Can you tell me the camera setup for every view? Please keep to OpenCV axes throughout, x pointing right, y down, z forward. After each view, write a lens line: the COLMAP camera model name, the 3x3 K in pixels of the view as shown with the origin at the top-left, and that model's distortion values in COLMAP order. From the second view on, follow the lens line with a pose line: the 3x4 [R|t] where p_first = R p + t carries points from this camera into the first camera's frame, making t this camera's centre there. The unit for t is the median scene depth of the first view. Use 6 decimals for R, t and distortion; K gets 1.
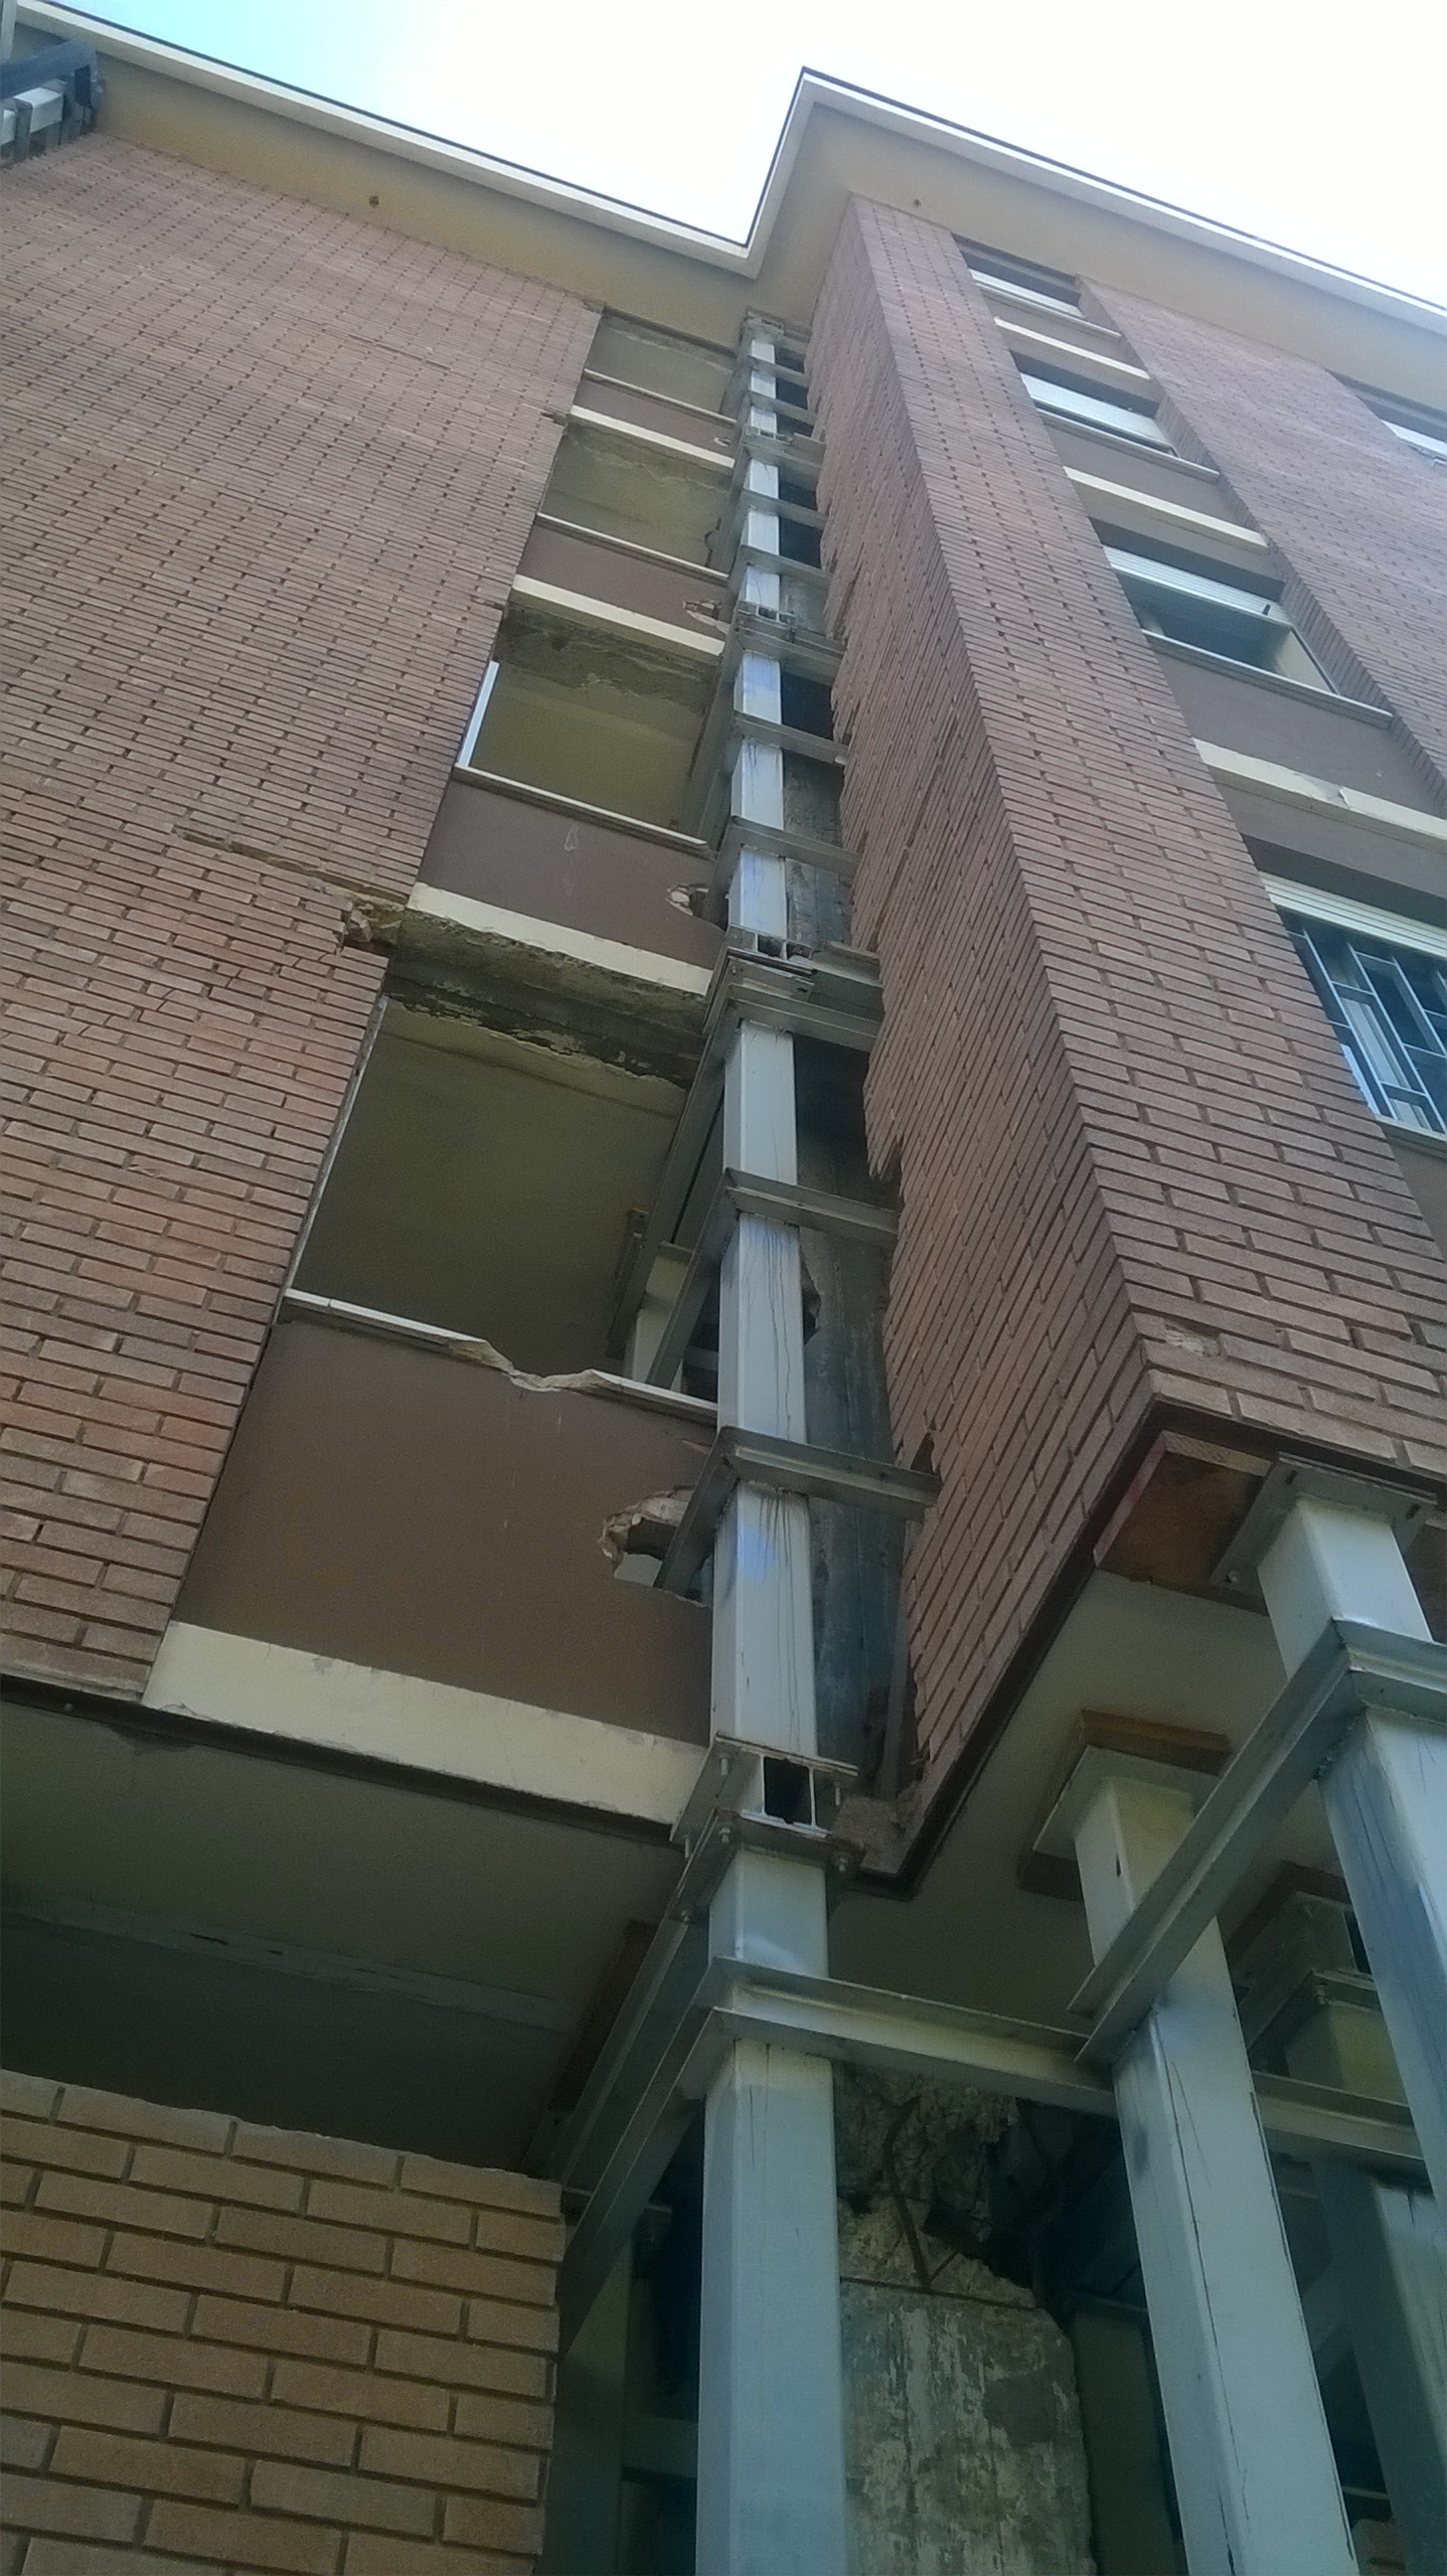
lens RADIAL K [[2188.8, 0, 723.5], [0, 2188.8, 1288.0], [0, 0, 1]] dist [-0.008233, 0.001550]
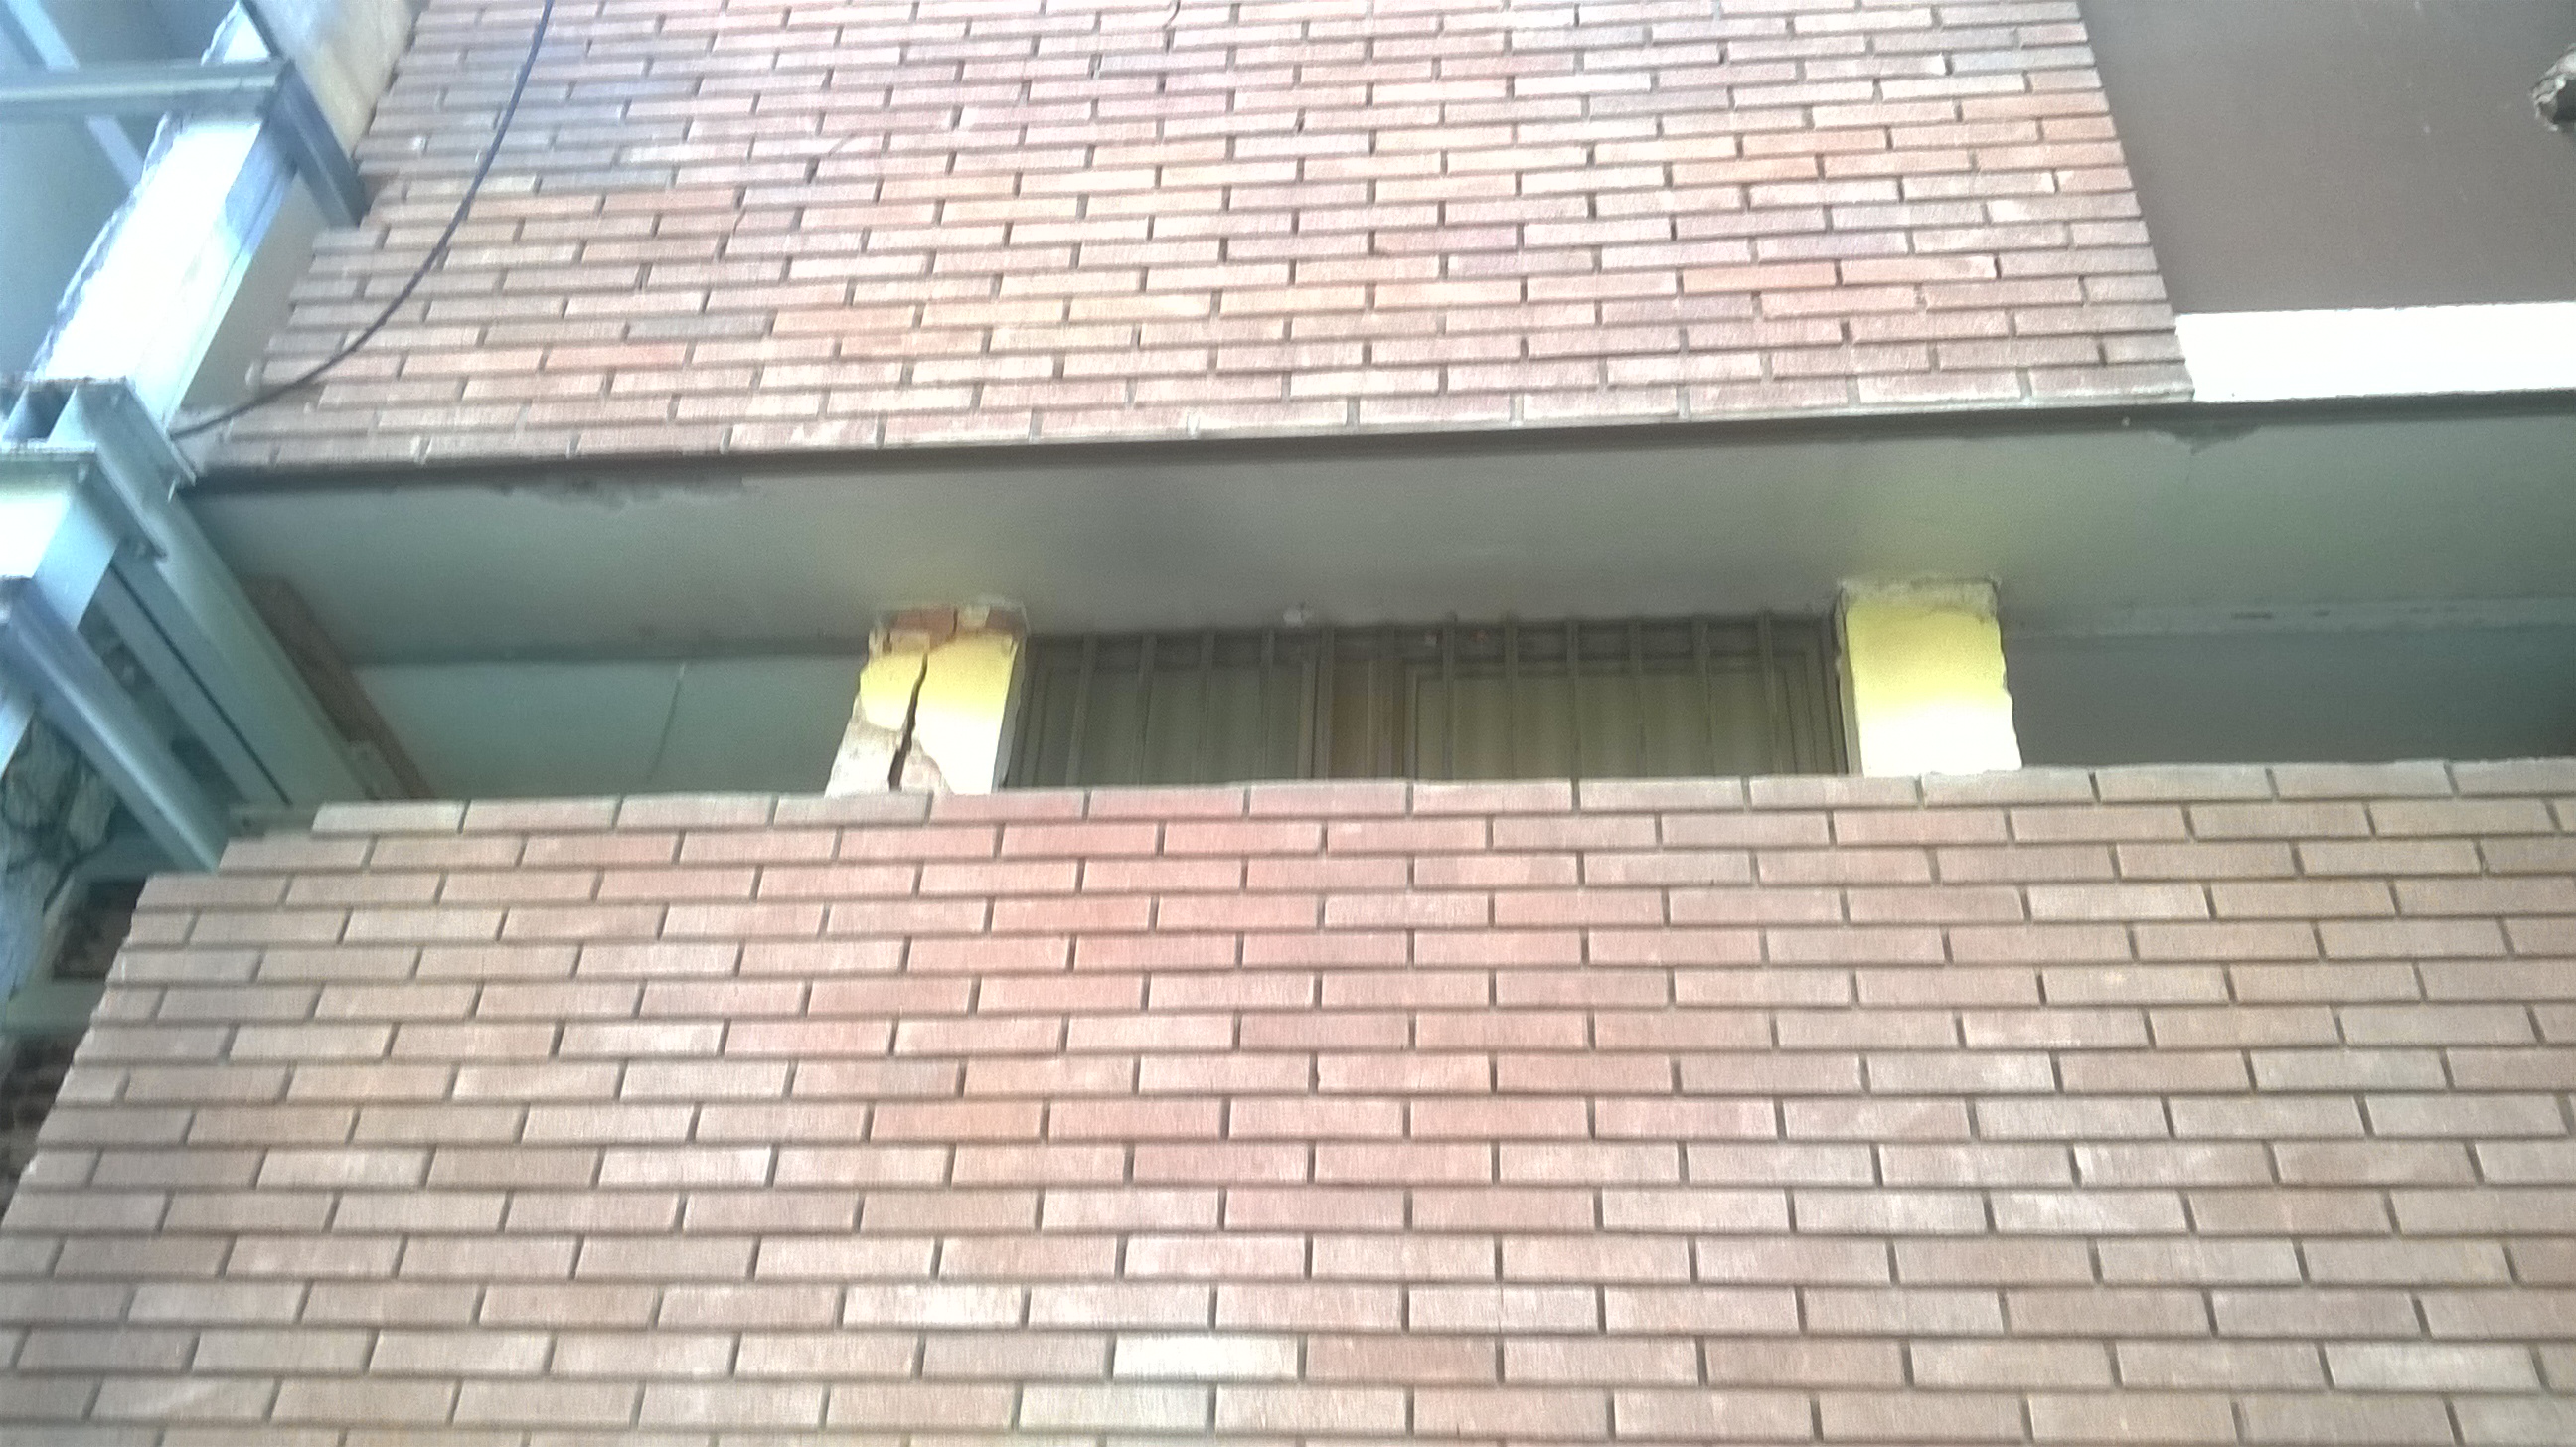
lens RADIAL K [[2188.8, 0, 1288.0], [0, 2188.8, 723.5], [0, 0, 1]] dist [-0.008233, 0.001550]
pose [[0.919570, -0.212572, -0.330460, -0.327232], [0.304768, 0.916704, 0.258399, -0.050724], [0.248006, -0.338330, 0.907759, -0.033765]]
